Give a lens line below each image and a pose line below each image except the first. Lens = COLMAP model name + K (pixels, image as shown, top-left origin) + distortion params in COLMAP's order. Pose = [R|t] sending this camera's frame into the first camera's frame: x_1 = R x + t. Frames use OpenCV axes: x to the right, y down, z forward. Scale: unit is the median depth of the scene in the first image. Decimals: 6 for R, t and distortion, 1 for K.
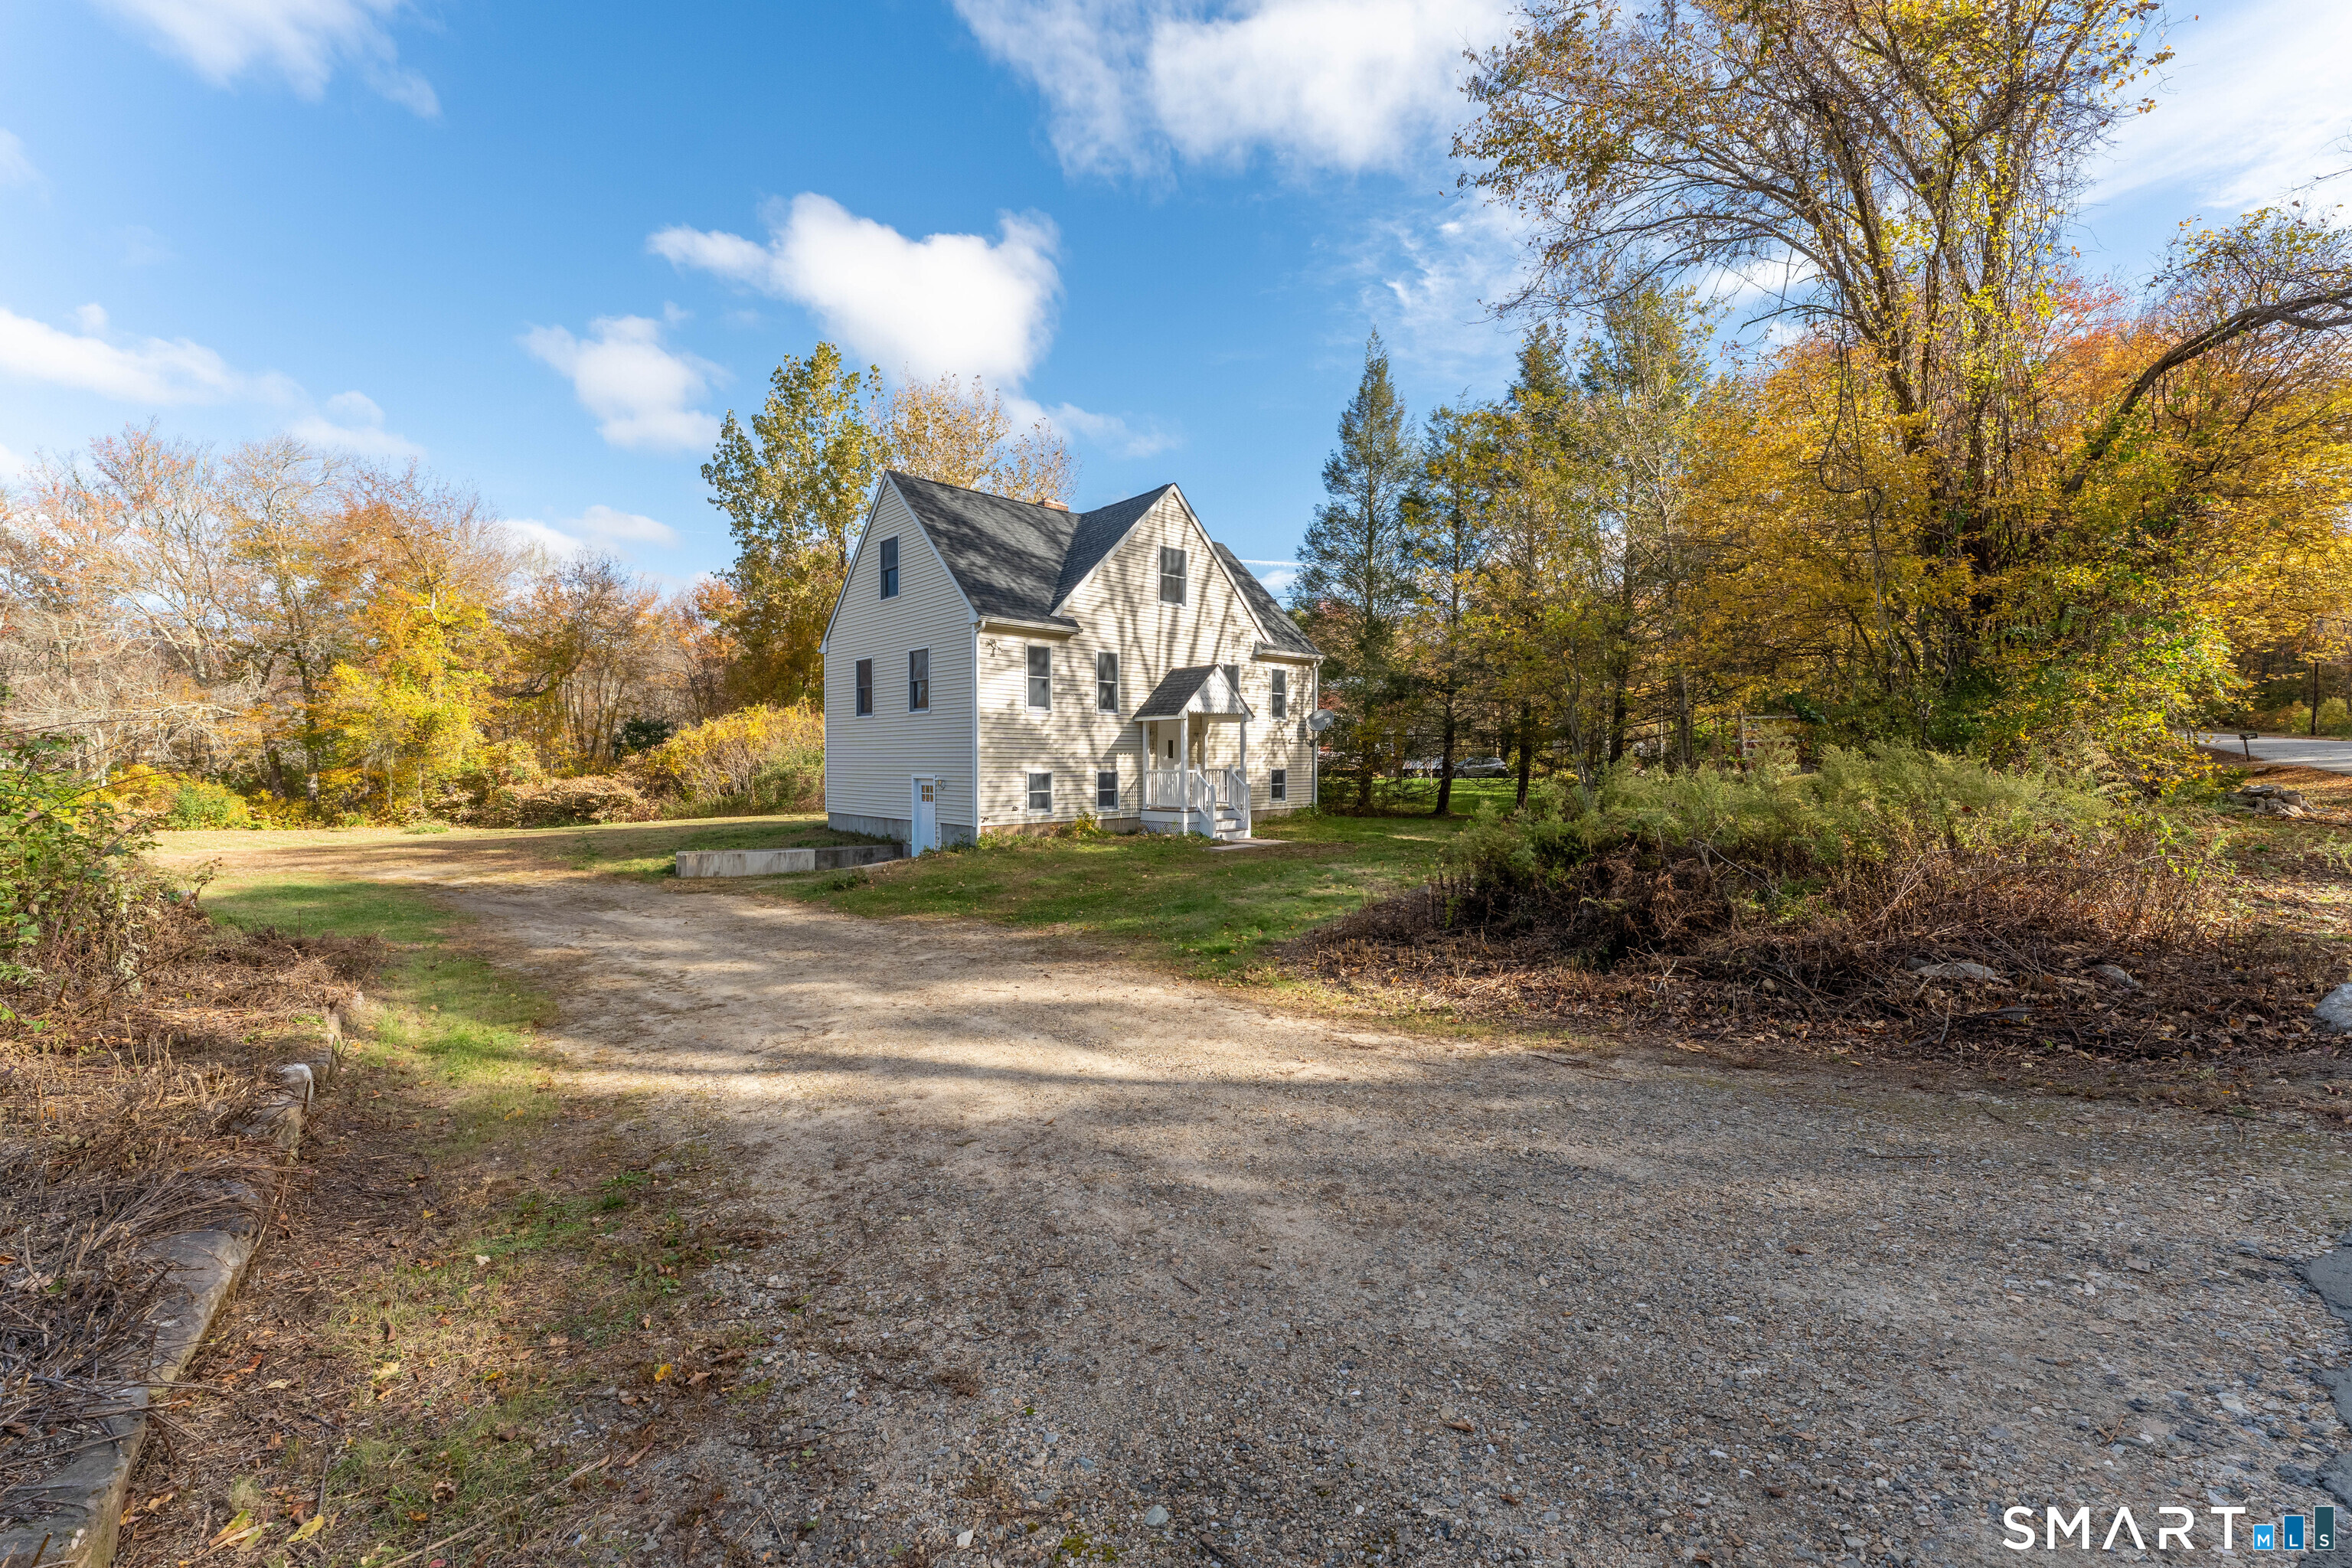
lens RADIAL K [[954.4, 0, 1184.8], [0, 954.4, 787.2], [0, 0, 1]] dist [-0.002659, 0.000234]
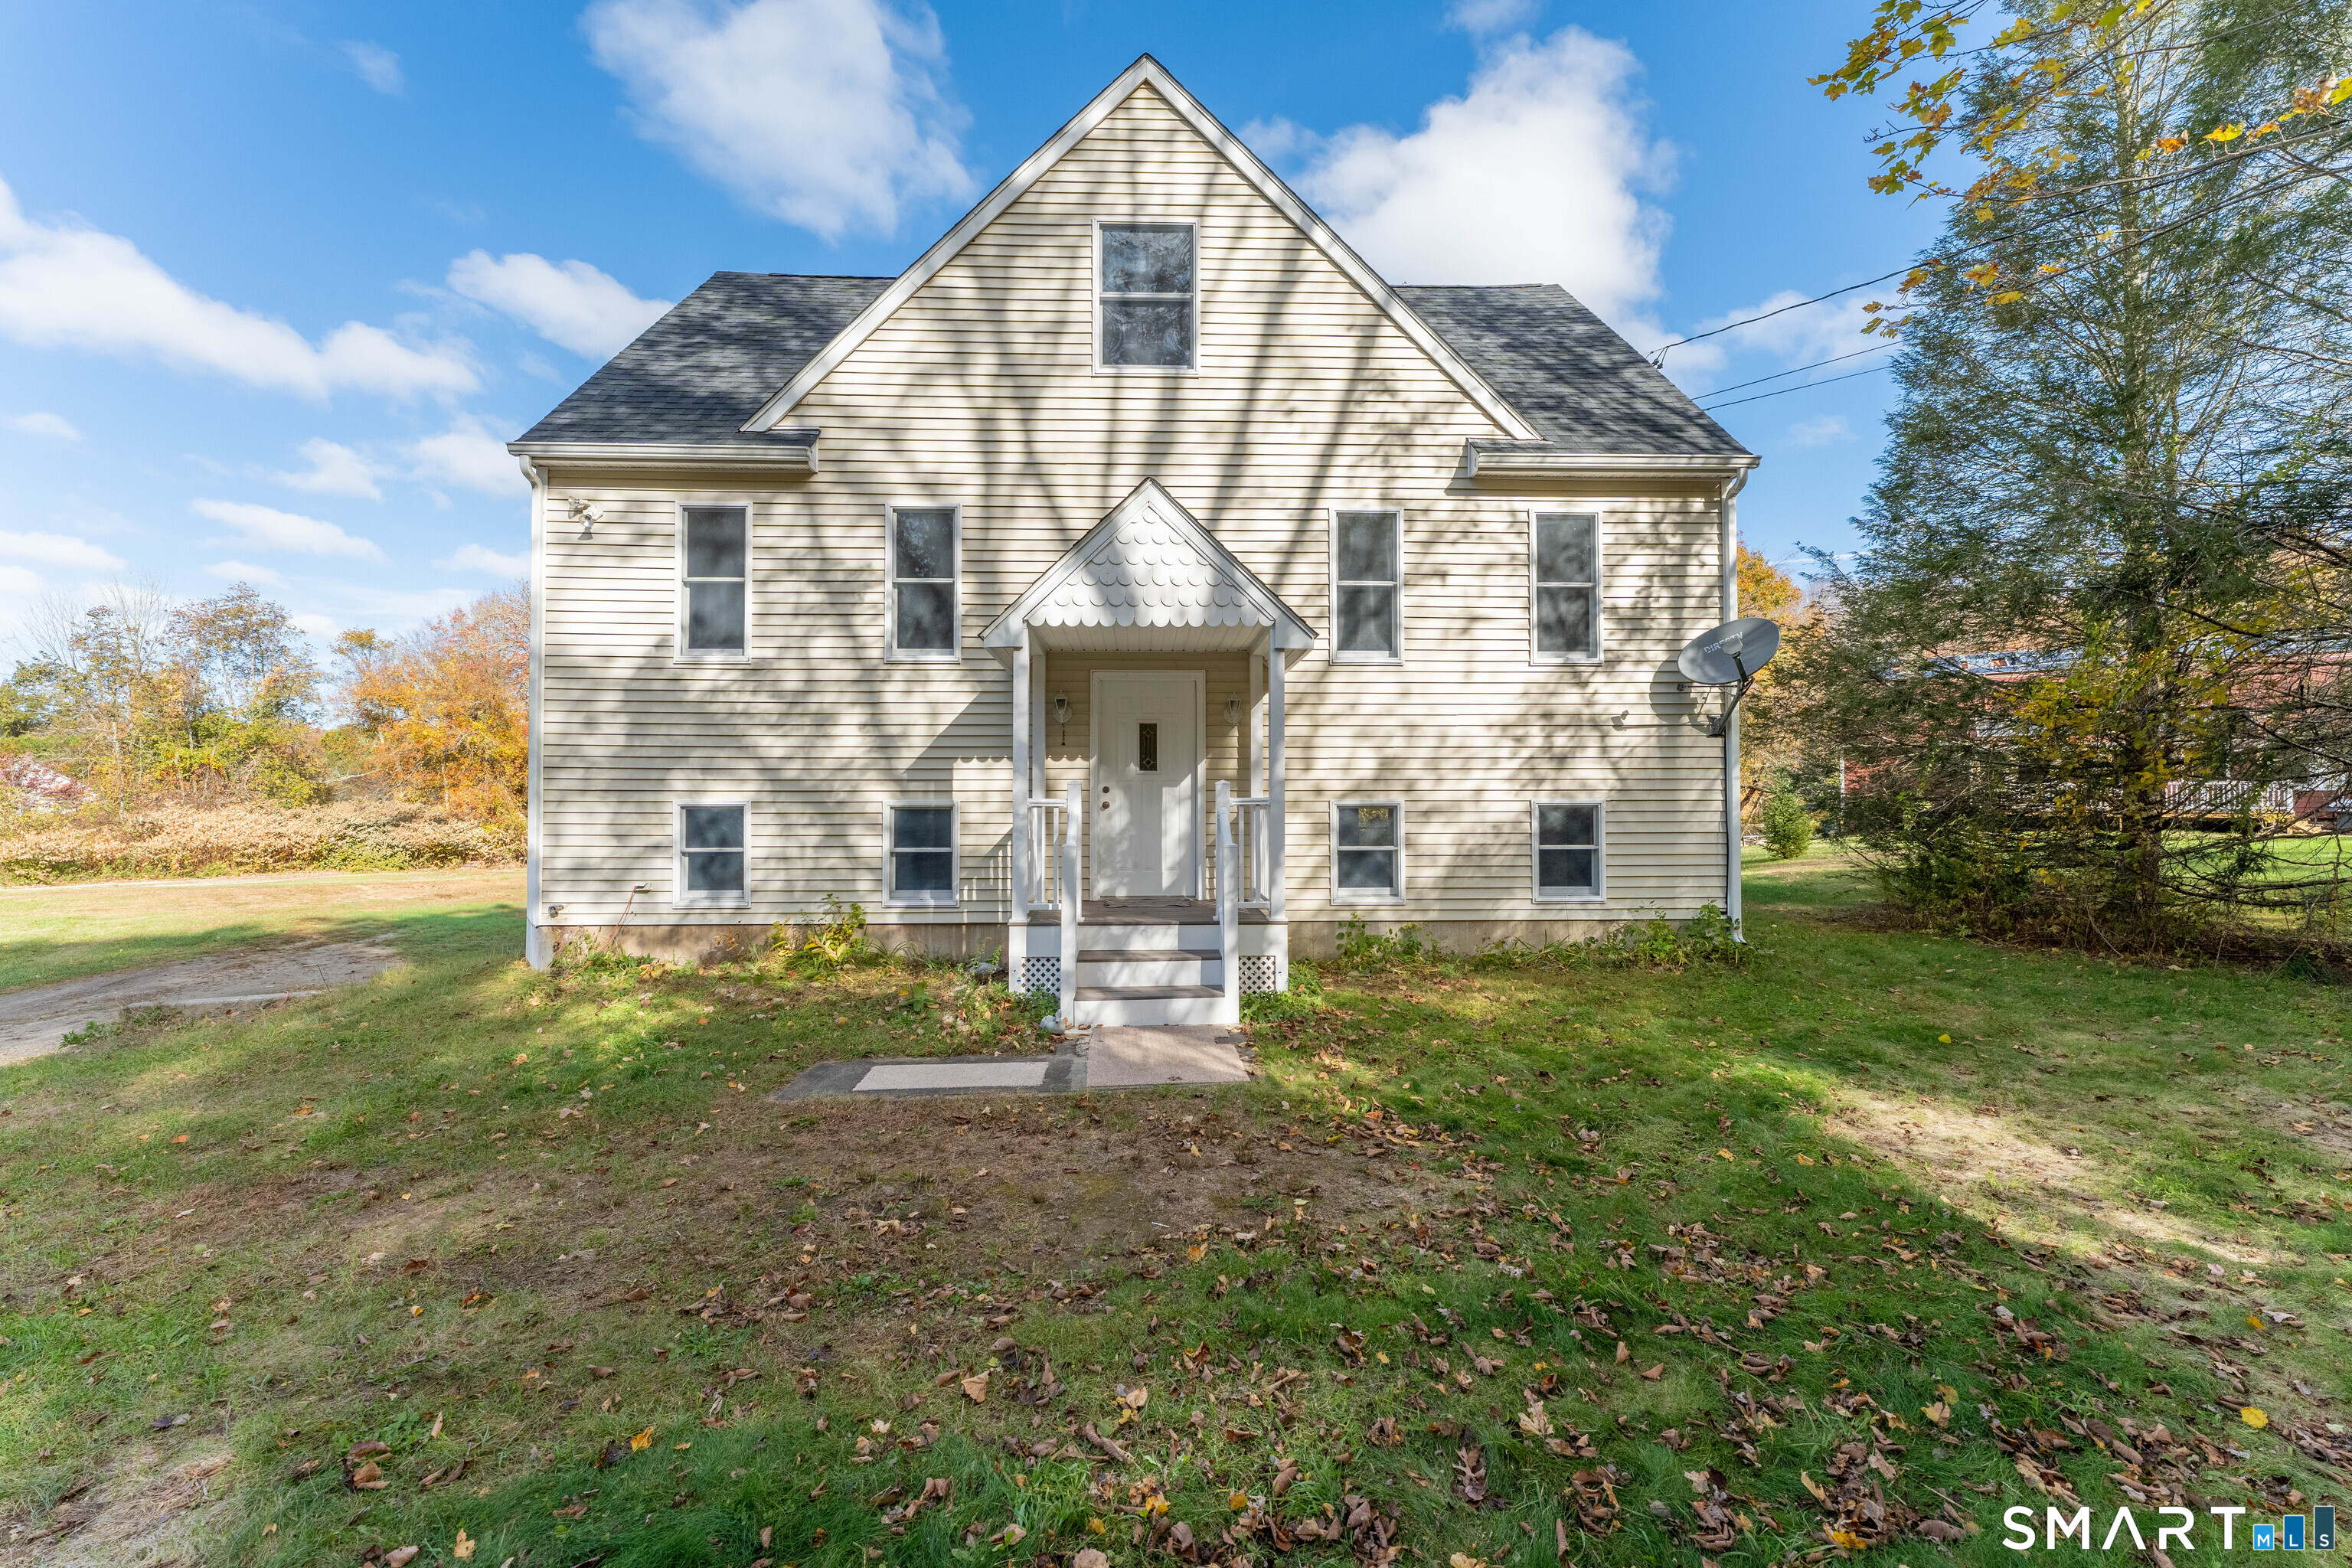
lens RADIAL K [[954.4, 0, 1182.2], [0, 954.4, 788.6], [0, 0, 1]] dist [-0.002659, 0.000234]
pose [[0.754910, -0.008173, -0.655777, 0.215587], [-0.021337, 0.999087, -0.037014, -0.008145], [0.655481, 0.041934, 0.754047, 0.646157]]
